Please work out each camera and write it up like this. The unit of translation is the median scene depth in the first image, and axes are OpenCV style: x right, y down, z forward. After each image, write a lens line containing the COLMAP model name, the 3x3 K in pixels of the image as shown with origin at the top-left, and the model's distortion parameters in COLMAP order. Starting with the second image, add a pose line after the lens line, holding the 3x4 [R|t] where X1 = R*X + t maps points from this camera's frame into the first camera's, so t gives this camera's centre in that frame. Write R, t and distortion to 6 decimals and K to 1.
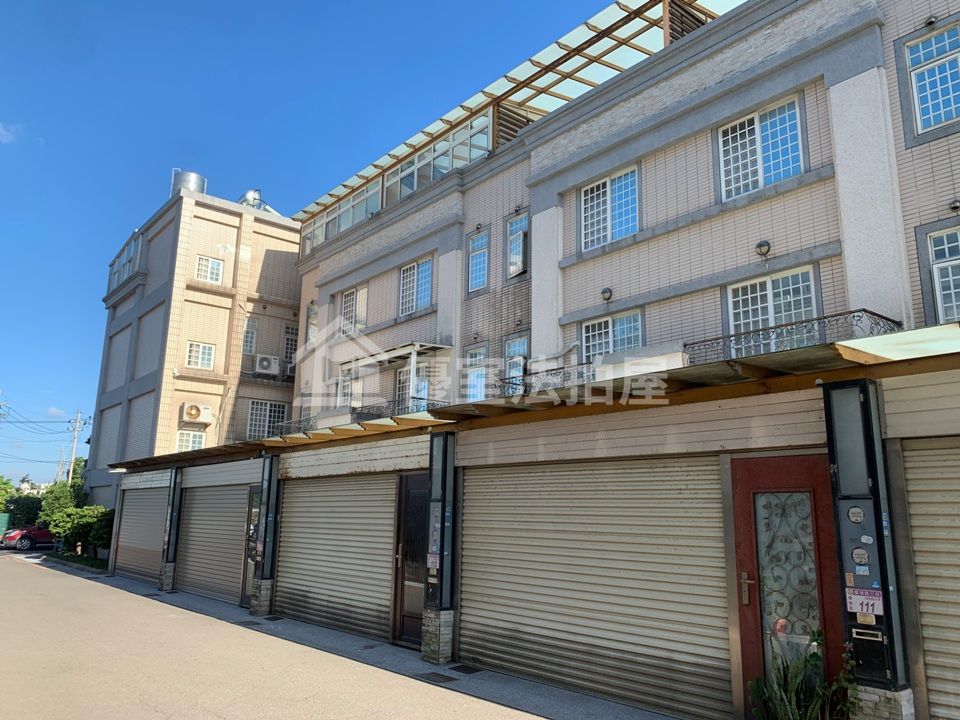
lens RADIAL K [[733.7, 0, 484.1], [0, 733.7, 349.2], [0, 0, 1]] dist [0.035513, -0.043606]
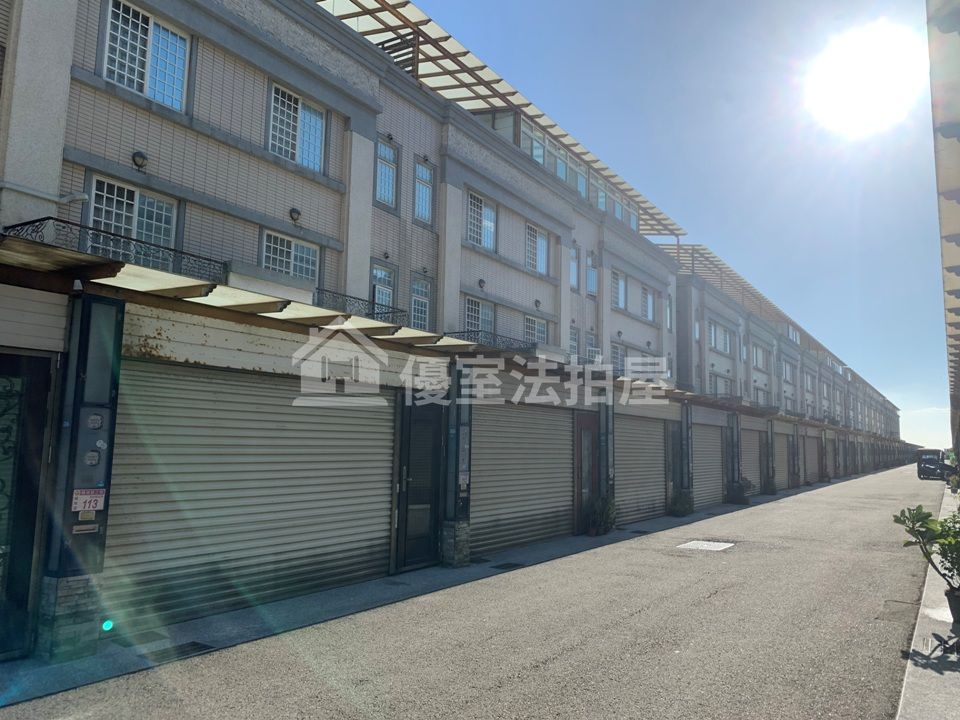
lens RADIAL K [[733.7, 0, 487.0], [0, 733.7, 353.6], [0, 0, 1]] dist [0.035513, -0.043606]
pose [[-0.312938, 0.092734, 0.945235, -0.805861], [-0.234204, 0.956955, -0.171421, 0.205694], [-0.920444, -0.275023, -0.277749, 0.939783]]
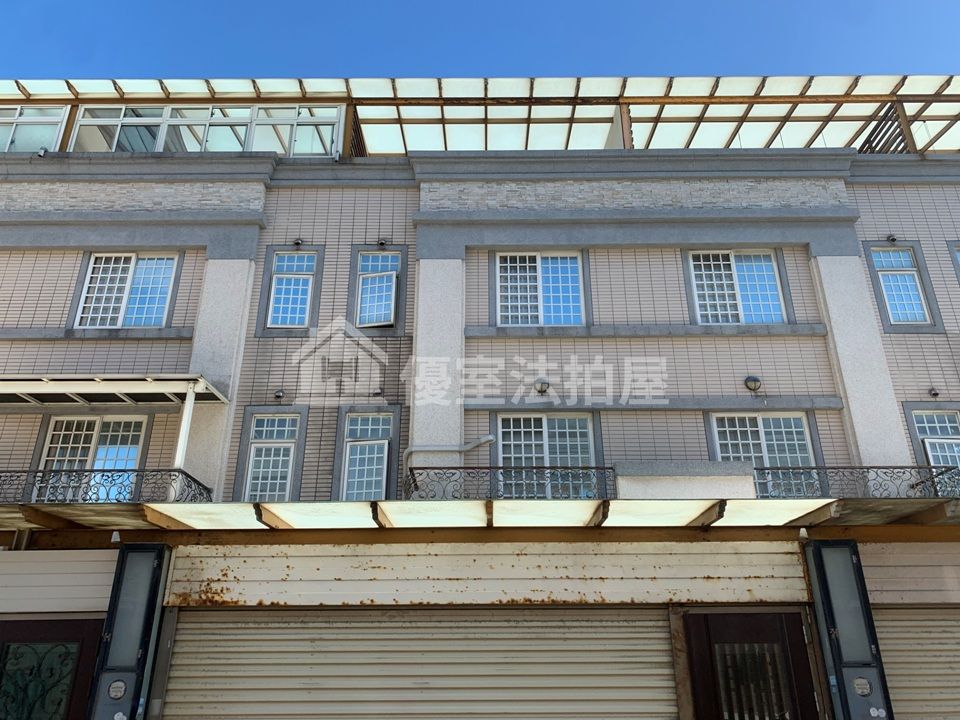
lens RADIAL K [[733.7, 0, 481.1], [0, 733.7, 351.8], [0, 0, 1]] dist [0.035513, -0.043606]
pose [[0.643381, 0.299025, 0.704731, -0.514685], [-0.155536, 0.952417, -0.262126, 0.125091], [-0.749580, 0.059036, 0.659276, 0.602164]]
